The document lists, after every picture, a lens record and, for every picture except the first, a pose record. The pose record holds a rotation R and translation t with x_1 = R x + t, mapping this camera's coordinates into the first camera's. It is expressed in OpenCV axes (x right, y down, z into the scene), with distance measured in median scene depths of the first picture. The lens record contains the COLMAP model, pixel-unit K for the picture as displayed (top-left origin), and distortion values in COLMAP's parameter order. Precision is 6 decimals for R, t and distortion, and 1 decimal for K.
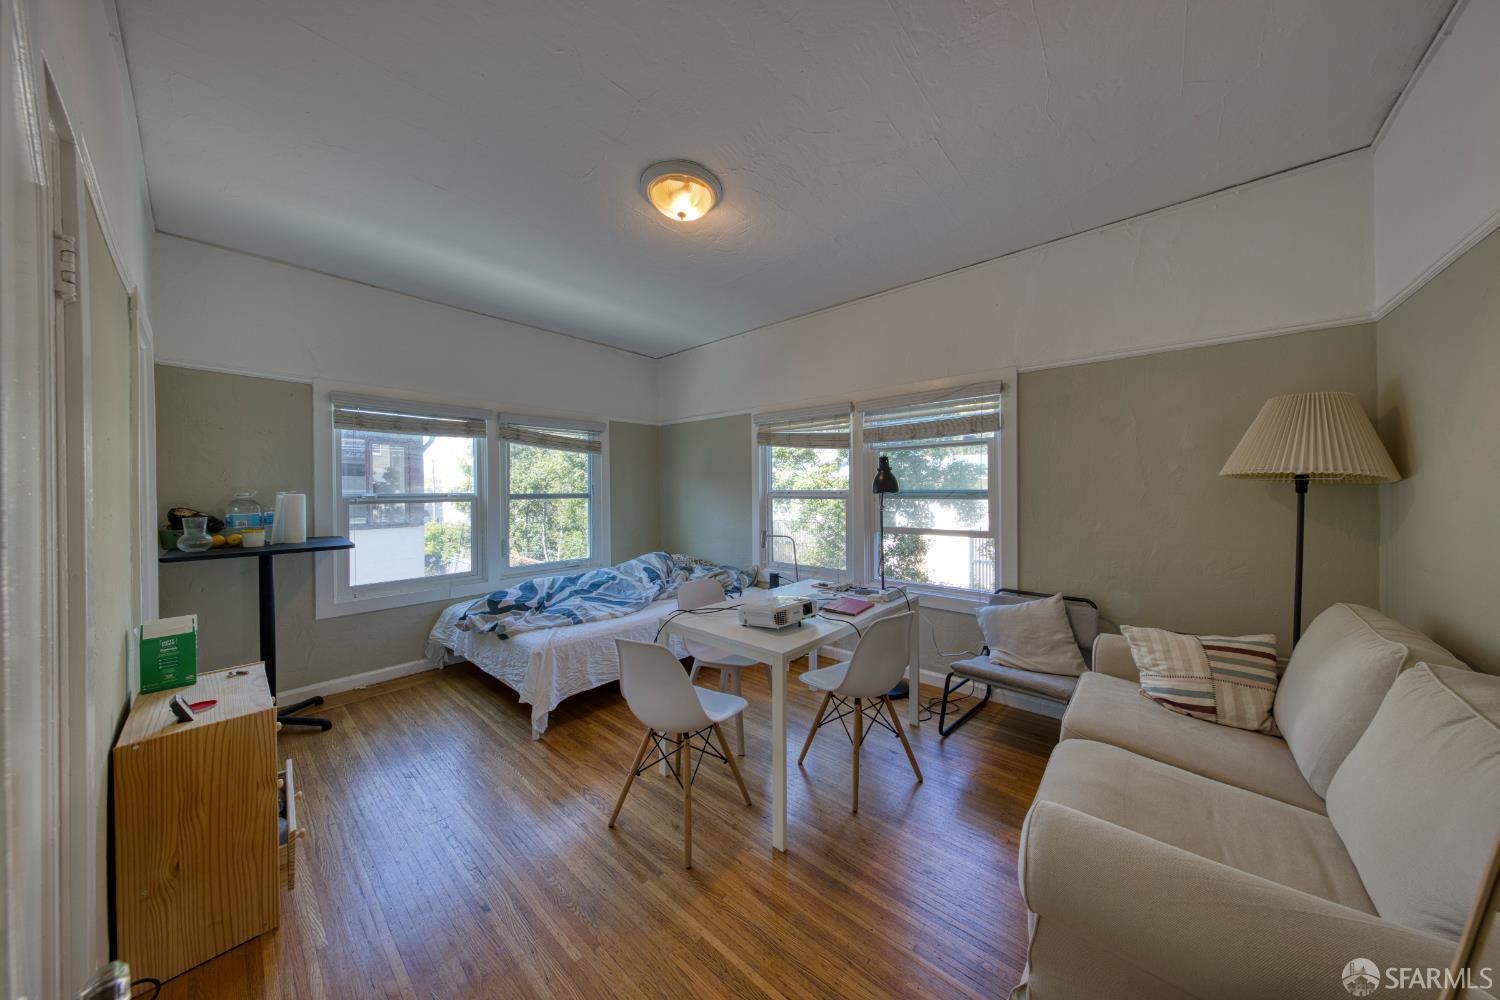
lens RADIAL K [[470.8, 0, 747.0], [0, 470.8, 490.0], [0, 0, 1]] dist [0.000464, 0.000021]
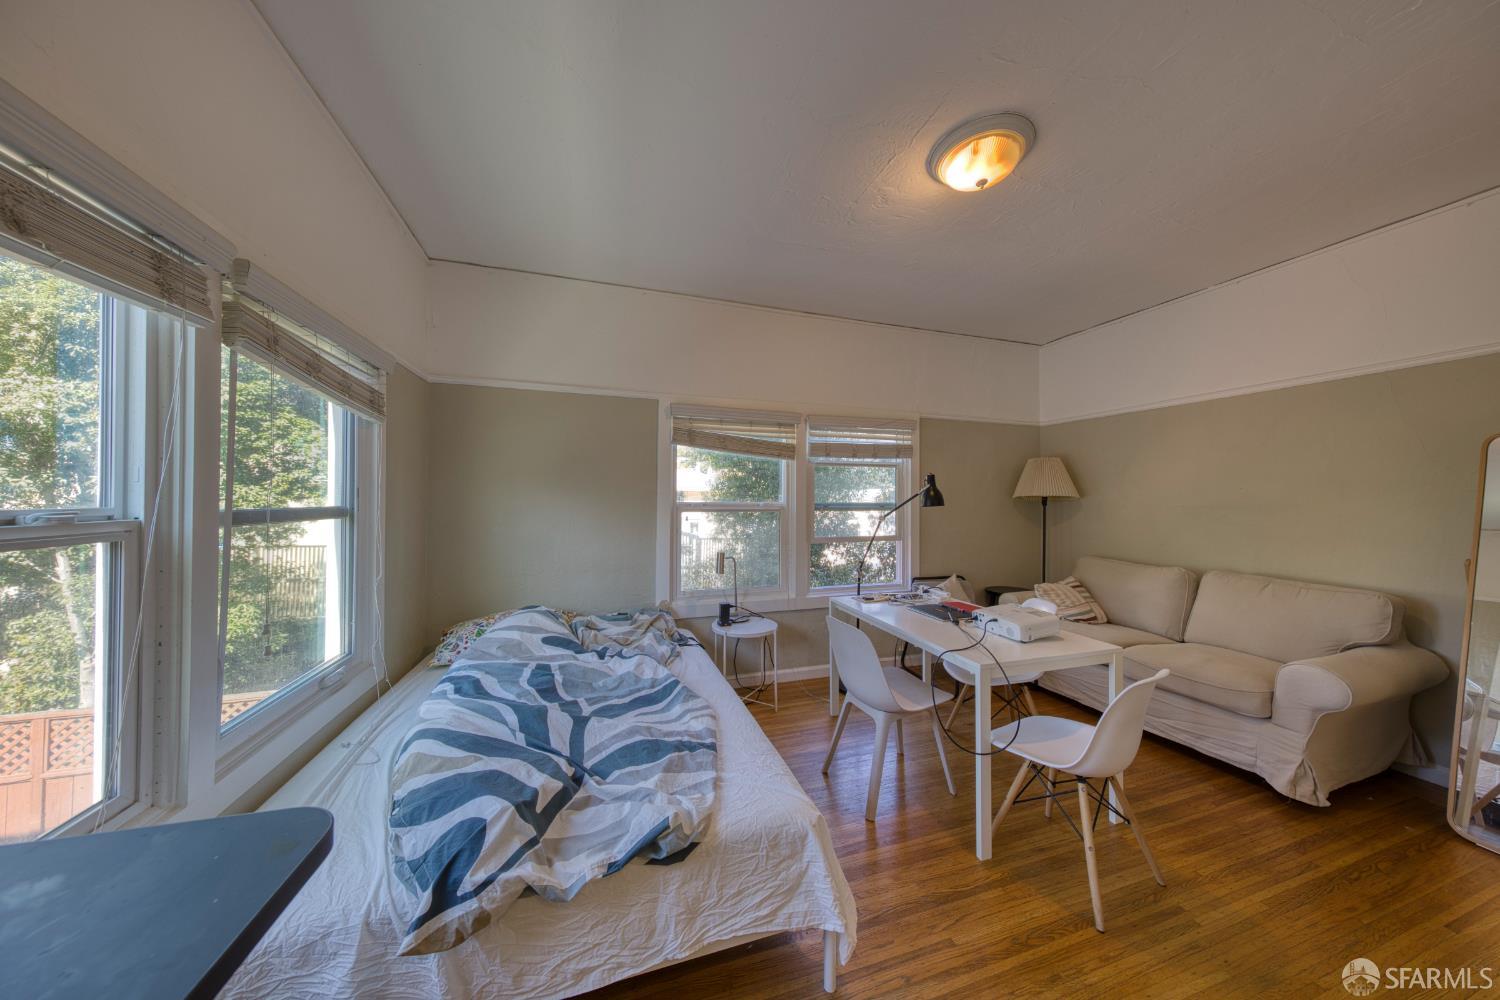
lens RADIAL K [[470.8, 0, 747.0], [0, 470.8, 490.0], [0, 0, 1]] dist [0.000464, 0.000021]
pose [[0.507510, 0.022533, 0.861351, -0.744933], [-0.009994, 0.999745, -0.020265, -0.005174], [-0.861588, 0.001676, 0.507606, 0.648645]]
